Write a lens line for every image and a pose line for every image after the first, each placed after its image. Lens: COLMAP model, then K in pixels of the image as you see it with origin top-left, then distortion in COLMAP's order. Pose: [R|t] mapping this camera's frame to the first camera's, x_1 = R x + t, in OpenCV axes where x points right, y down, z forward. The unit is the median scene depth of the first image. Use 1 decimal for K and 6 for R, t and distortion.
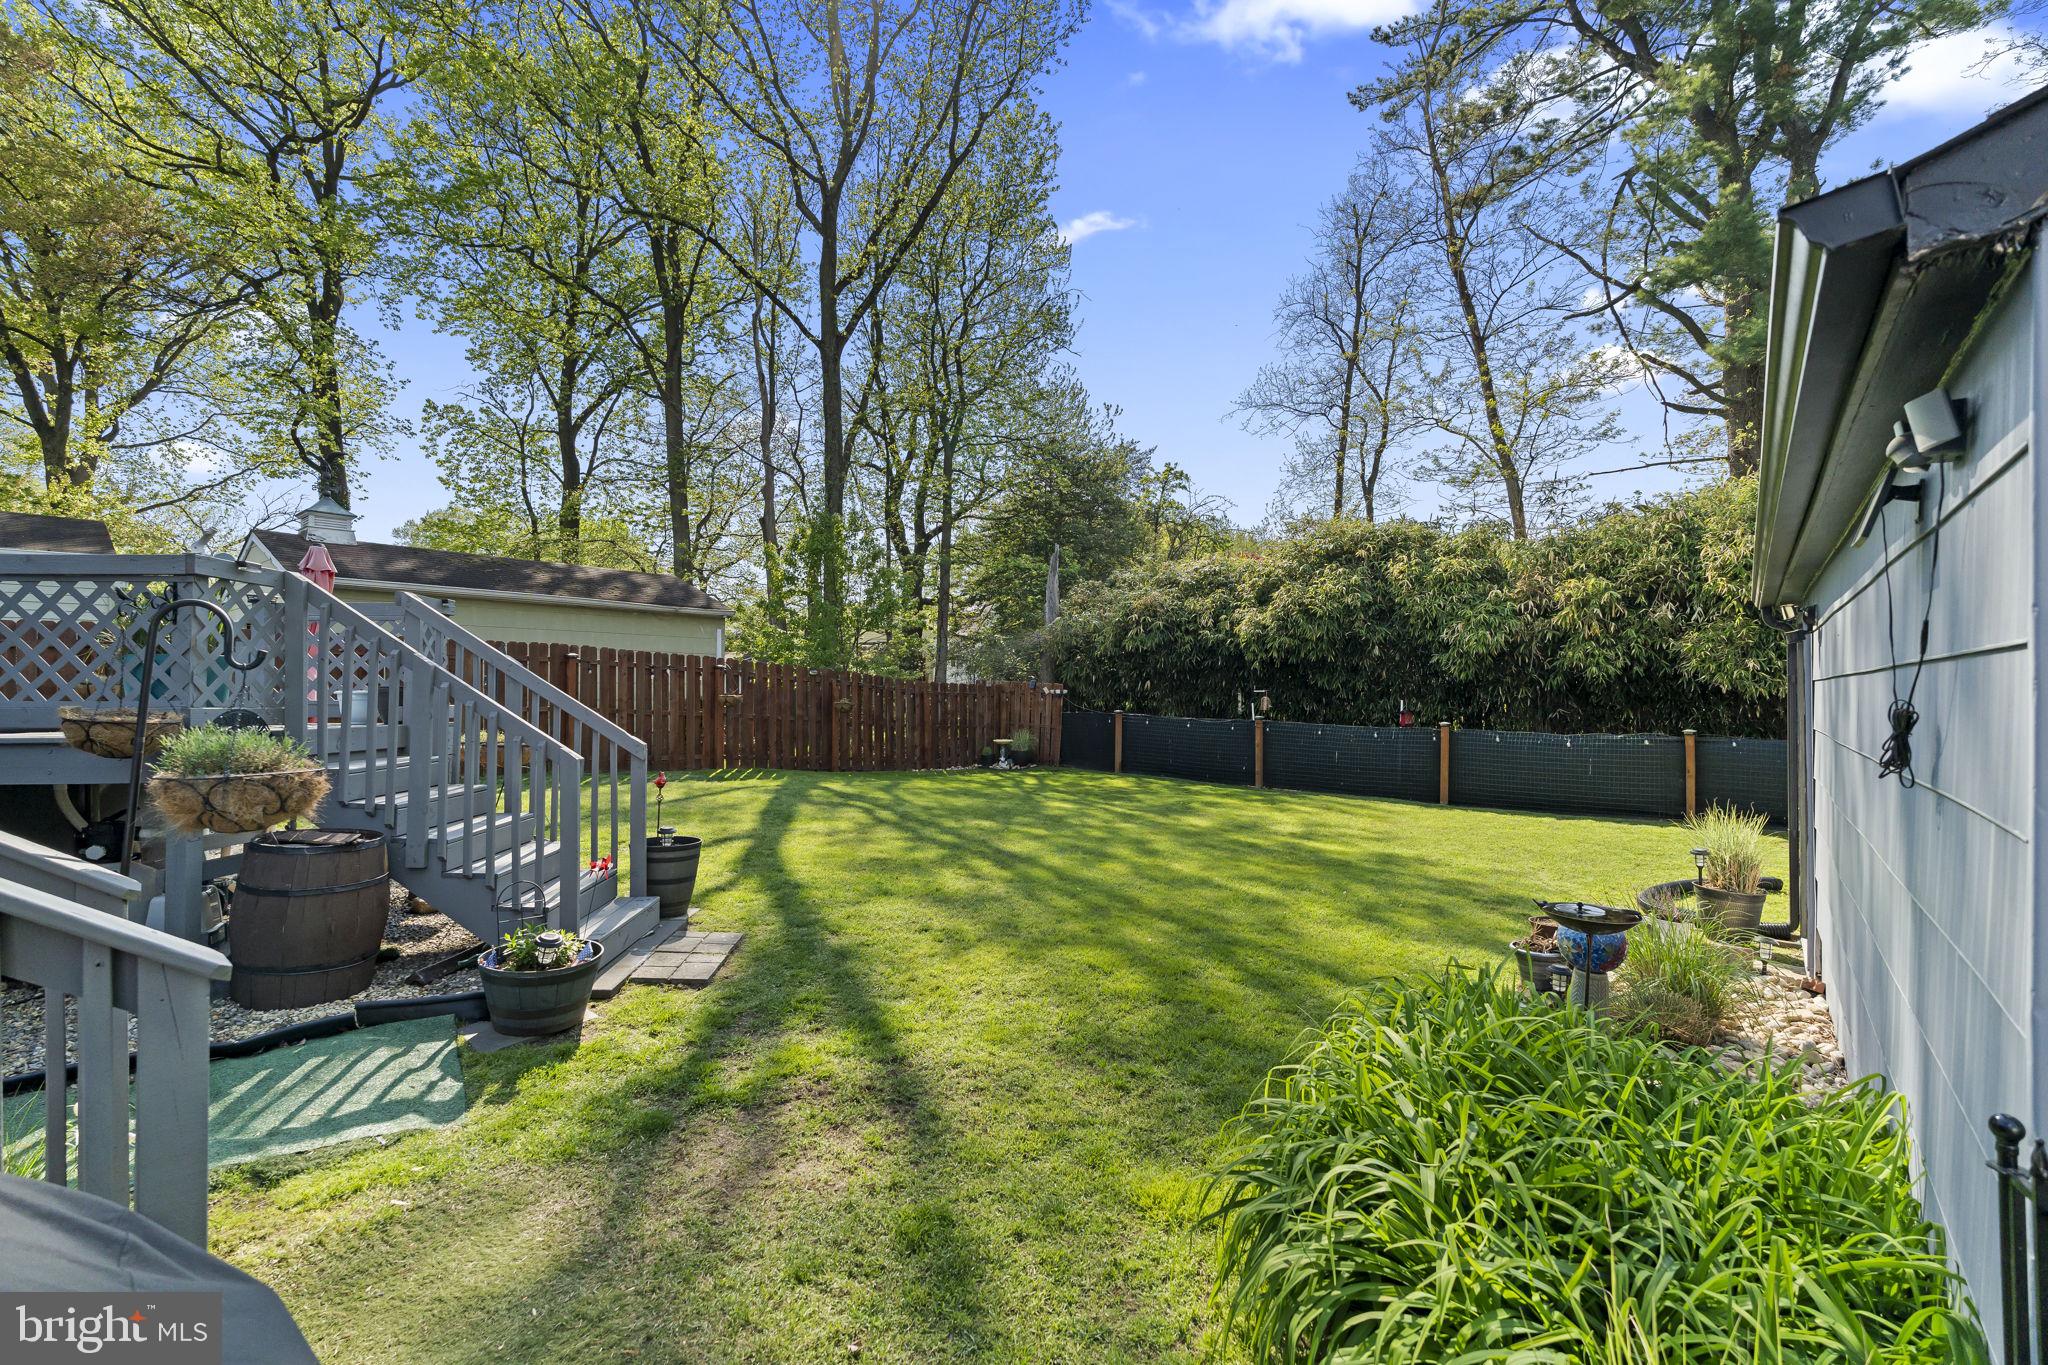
lens RADIAL K [[927.0, 0, 983.5], [0, 927.0, 685.4], [0, 0, 1]] dist [0.000879, -0.001078]
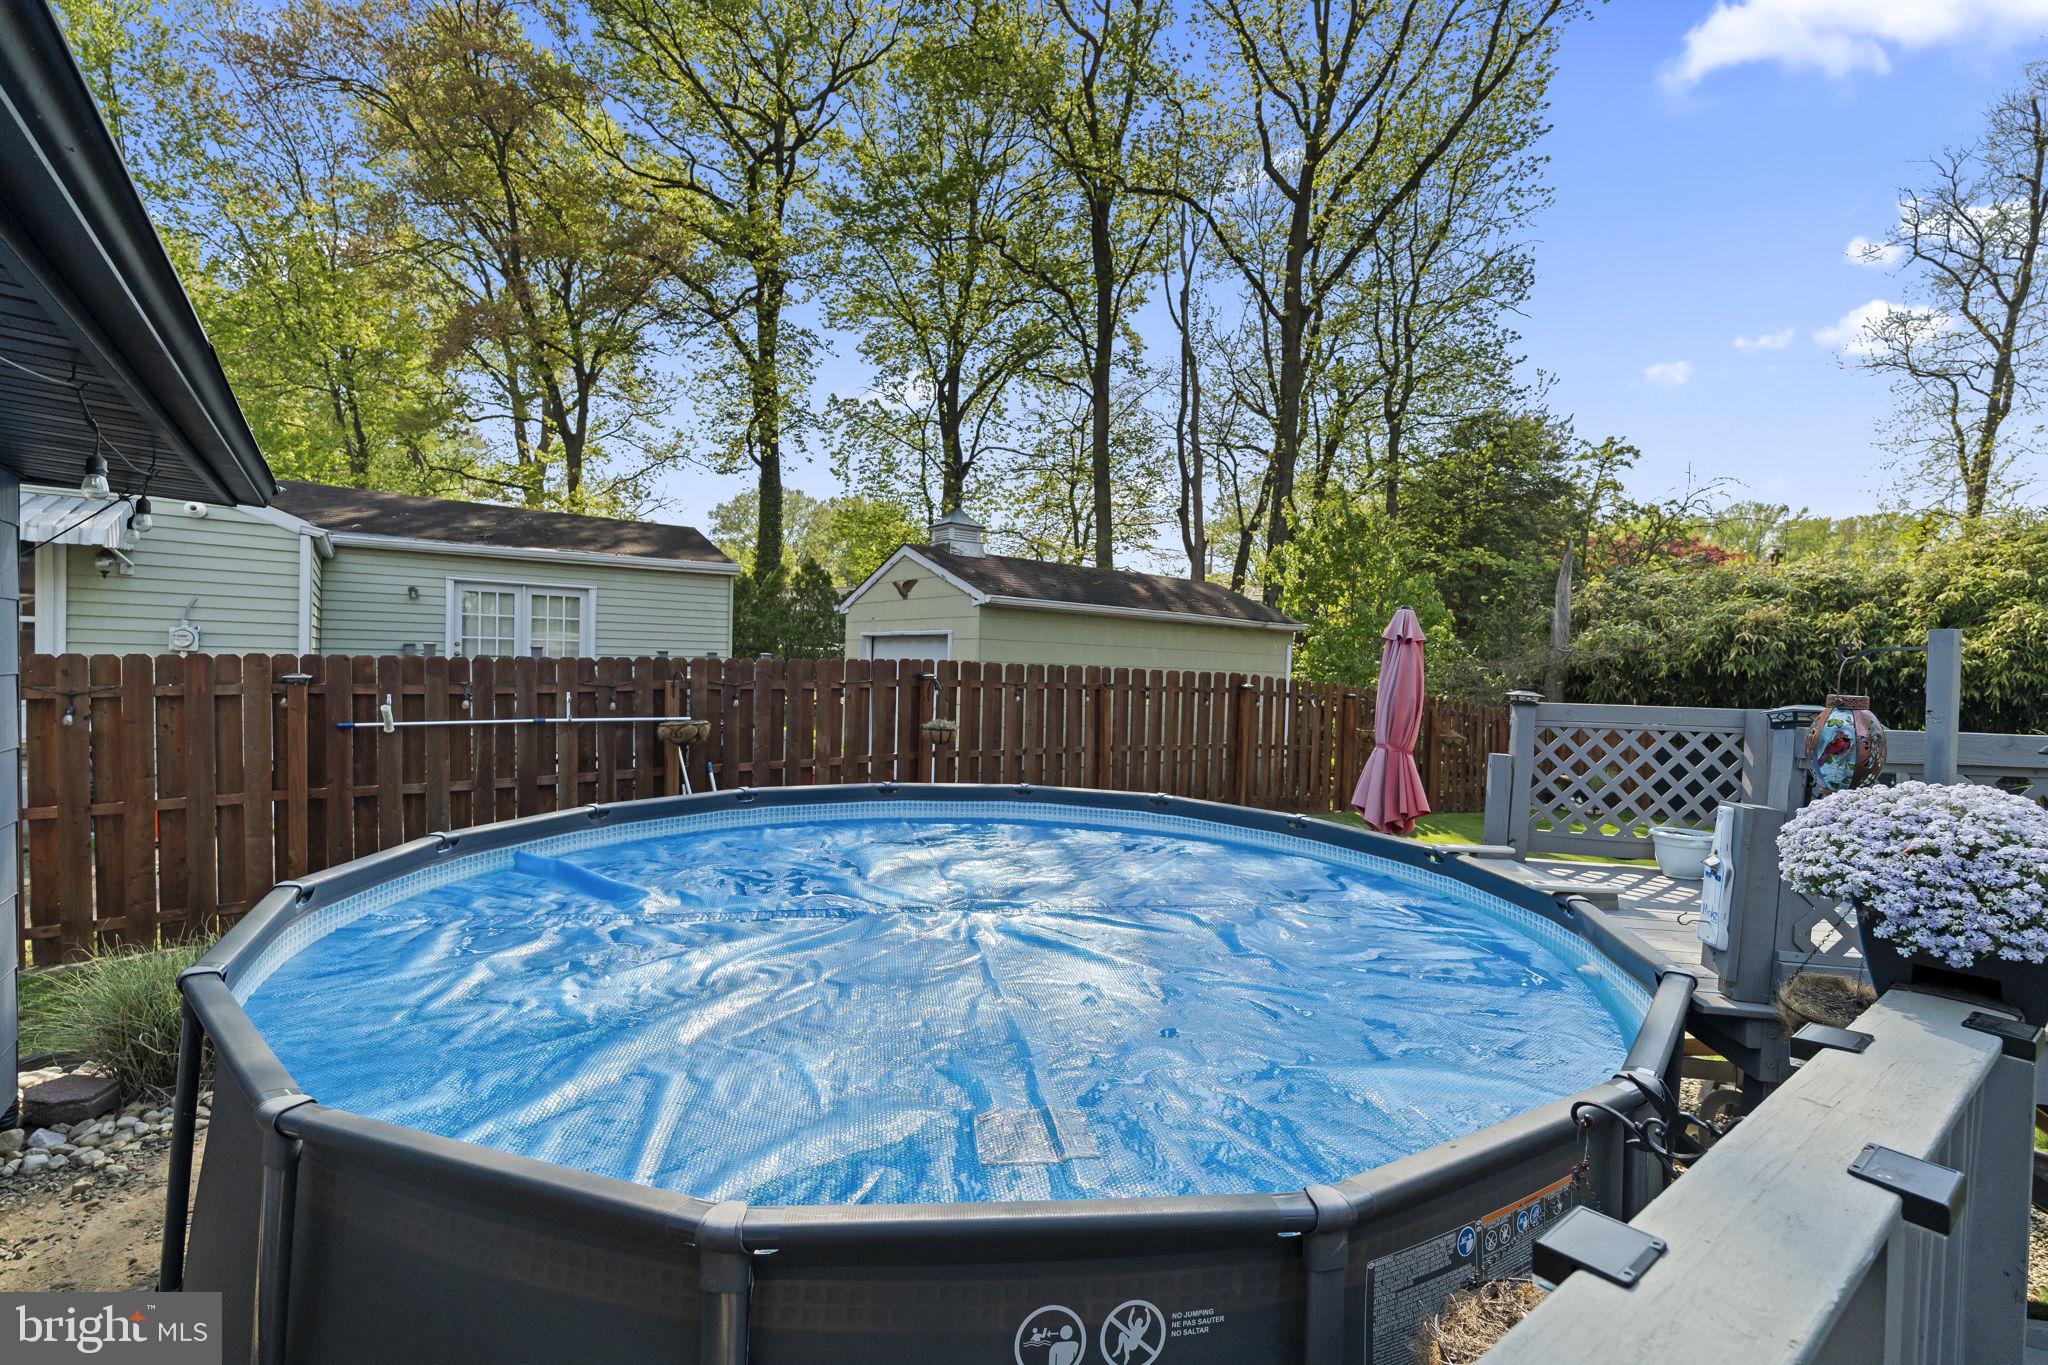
lens RADIAL K [[927.0, 0, 1016.9], [0, 927.0, 692.4], [0, 0, 1]] dist [0.000879, -0.001078]
pose [[0.970234, 0.039304, -0.238959, -0.285912], [-0.031453, 0.998836, 0.036581, -0.035056], [0.240118, -0.027977, 0.970340, 0.047172]]
